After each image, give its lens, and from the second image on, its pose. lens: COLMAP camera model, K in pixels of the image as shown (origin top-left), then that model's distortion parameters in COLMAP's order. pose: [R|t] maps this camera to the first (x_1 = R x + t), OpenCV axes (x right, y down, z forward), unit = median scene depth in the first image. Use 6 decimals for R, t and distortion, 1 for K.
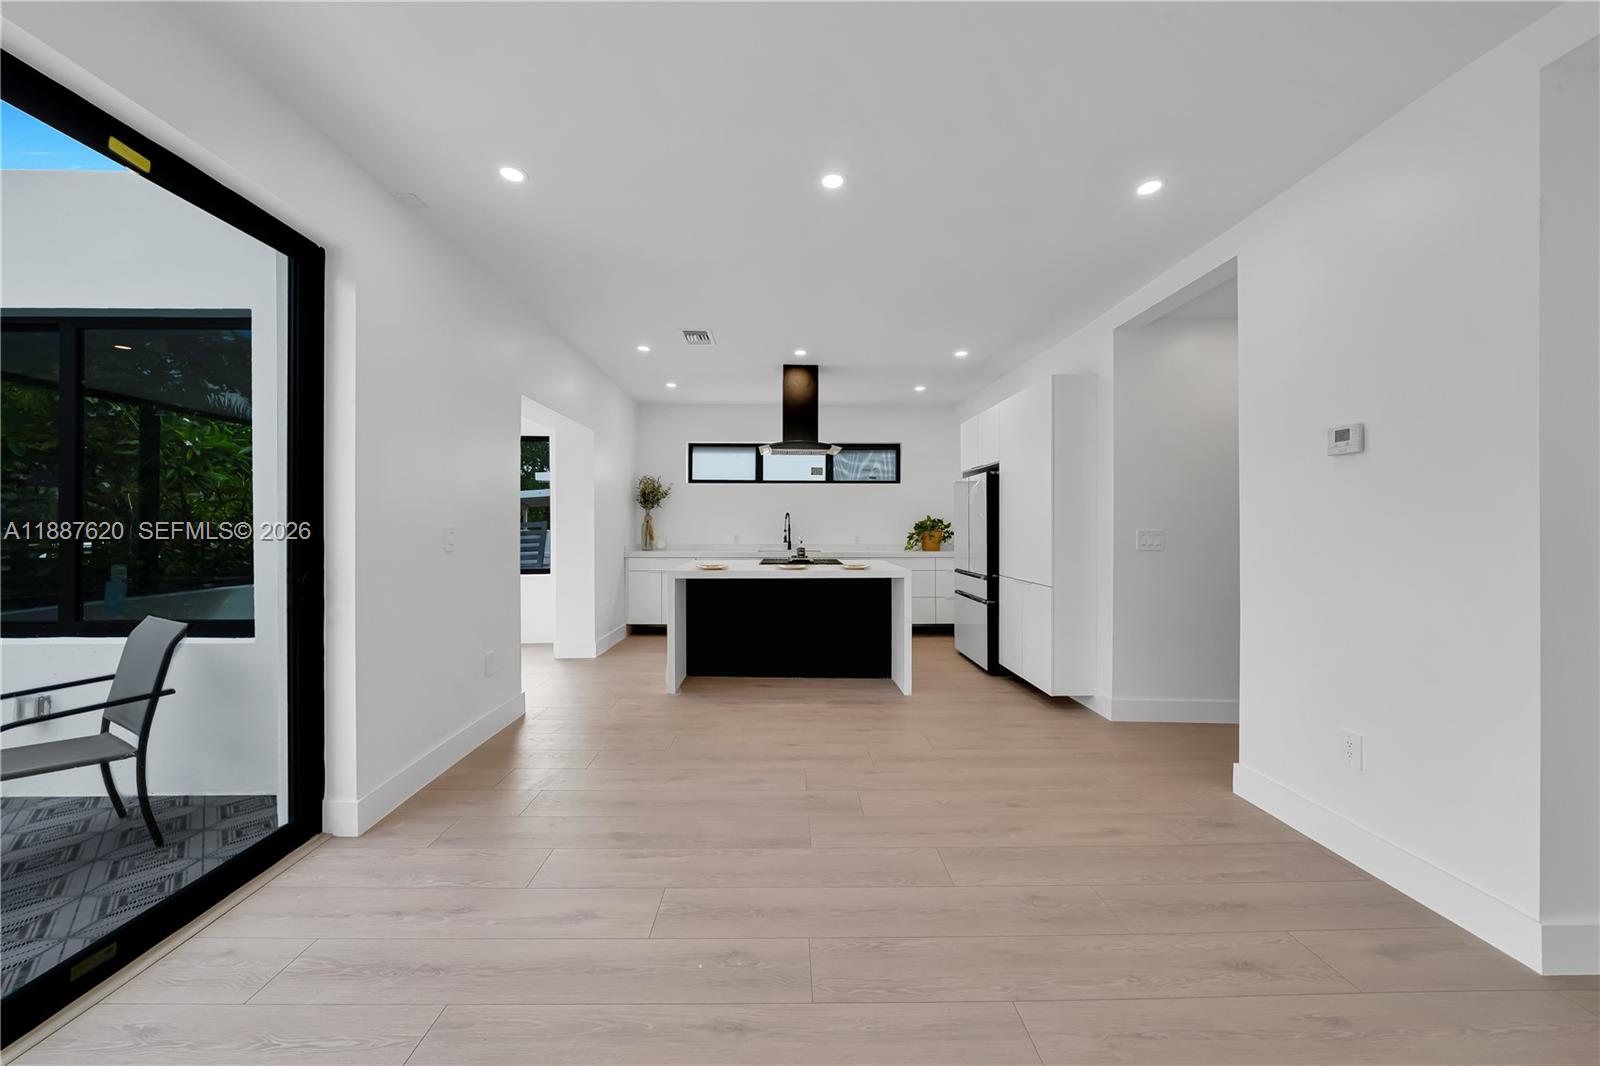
lens RADIAL K [[550.9, 0, 798.6], [0, 550.9, 528.0], [0, 0, 1]] dist [-0.007879, 0.000387]
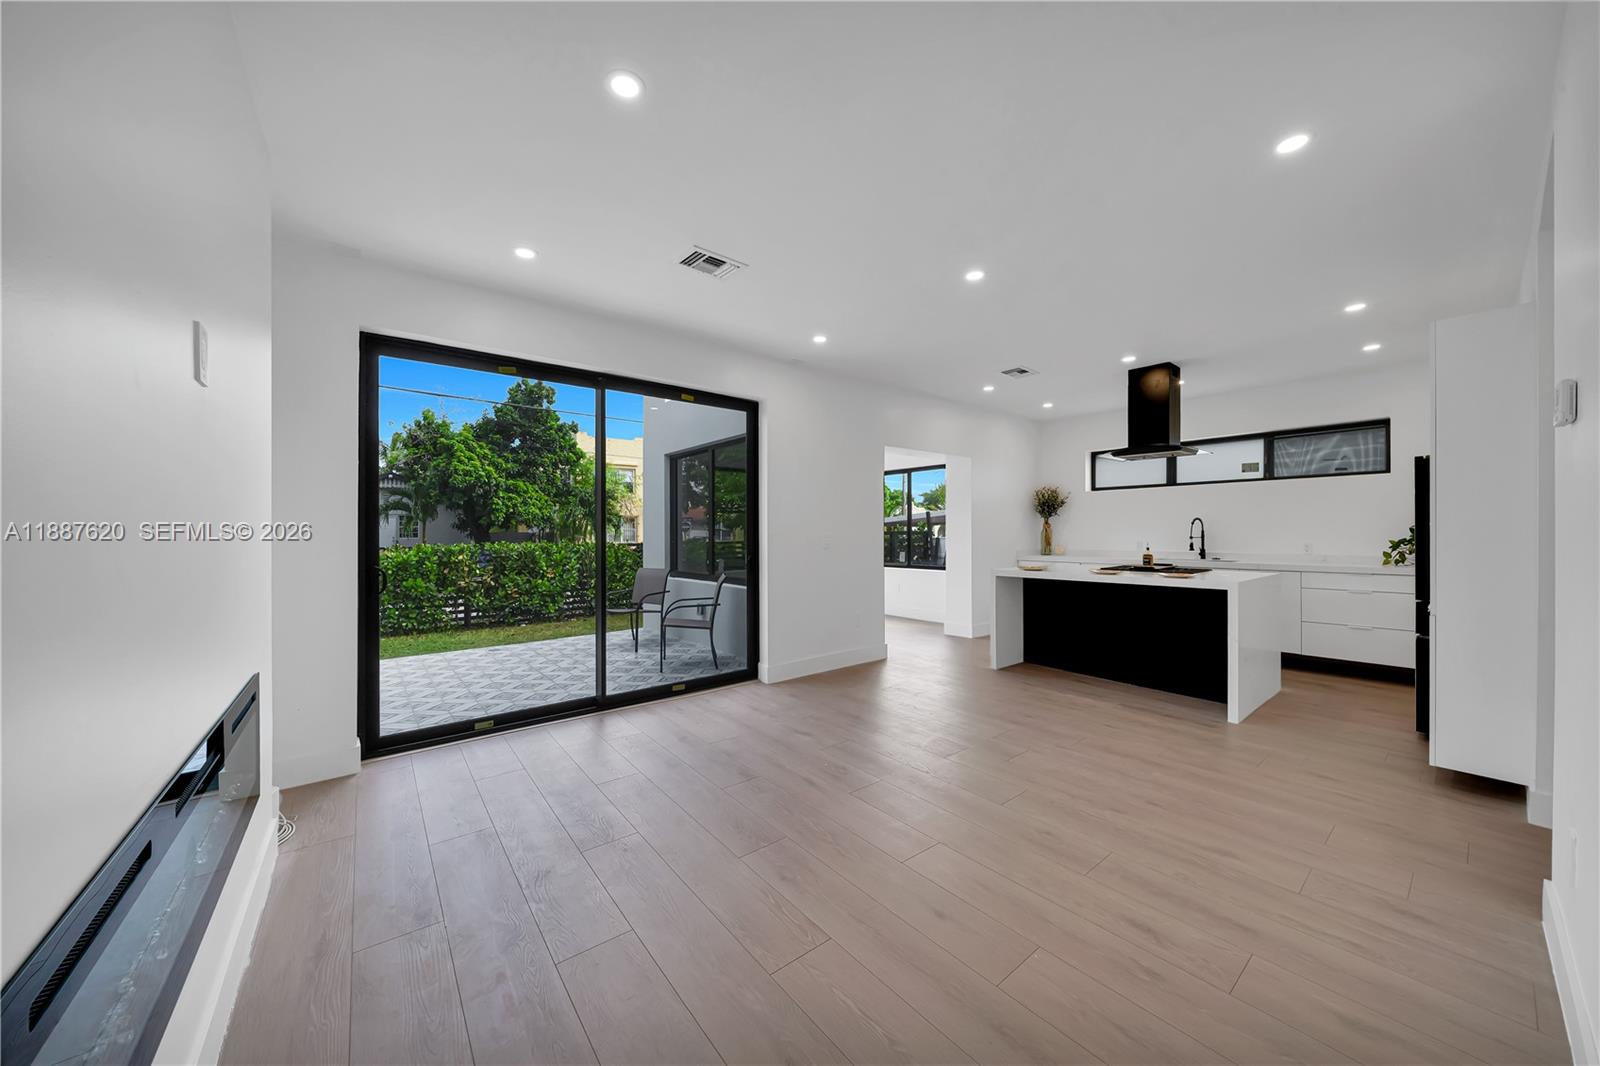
lens RADIAL K [[550.9, 0, 808.2], [0, 550.9, 534.4], [0, 0, 1]] dist [-0.007879, 0.000387]
pose [[0.617275, -0.001810, -0.786745, 0.396755], [-0.000144, 0.999997, -0.002413, 0.002385], [0.786747, 0.001603, 0.617273, -0.068956]]
